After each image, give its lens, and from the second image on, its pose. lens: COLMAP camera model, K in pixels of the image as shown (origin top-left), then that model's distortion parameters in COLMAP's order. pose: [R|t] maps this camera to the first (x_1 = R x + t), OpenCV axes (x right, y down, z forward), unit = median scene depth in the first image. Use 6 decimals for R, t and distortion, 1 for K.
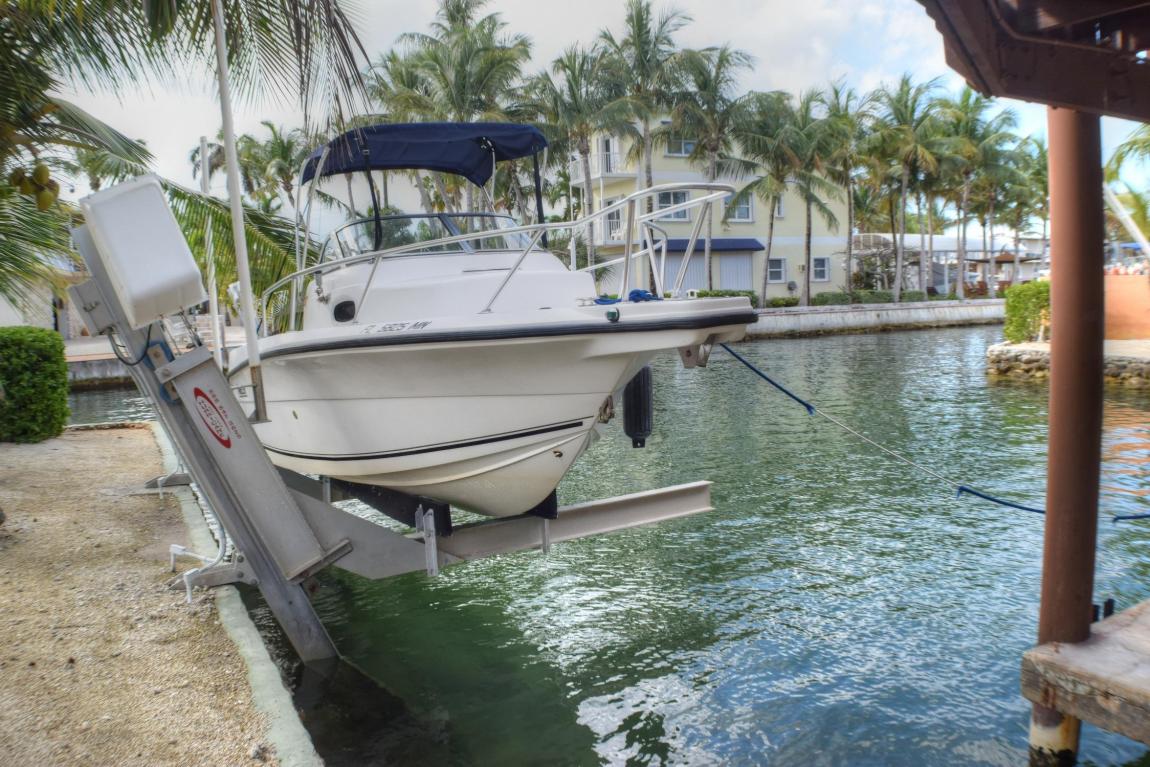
lens RADIAL K [[891.4, 0, 575.0], [0, 891.4, 383.5], [0, 0, 1]] dist [-0.172896, 0.004164]
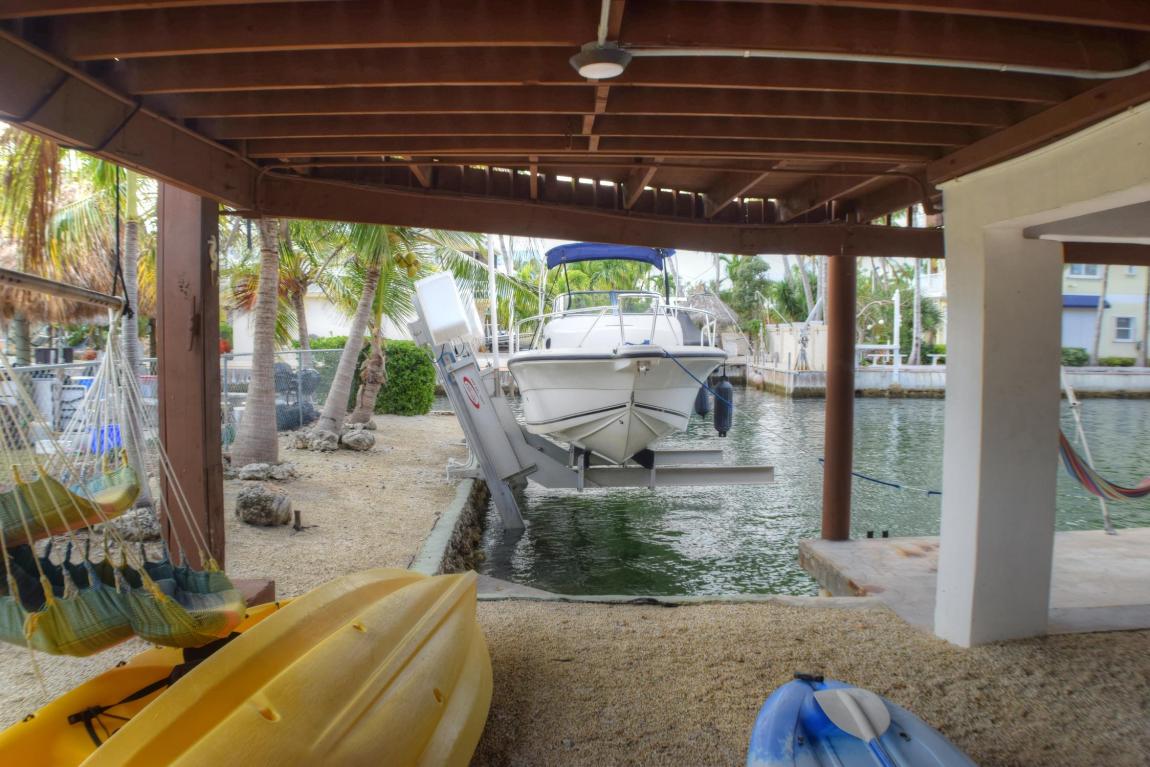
lens RADIAL K [[891.4, 0, 575.0], [0, 891.4, 383.5], [0, 0, 1]] dist [-0.172896, 0.004164]
pose [[0.901259, 0.067081, -0.428056, 0.536115], [-0.085187, 0.996093, -0.023262, 0.036791], [0.424823, 0.057430, 0.903453, -0.601586]]
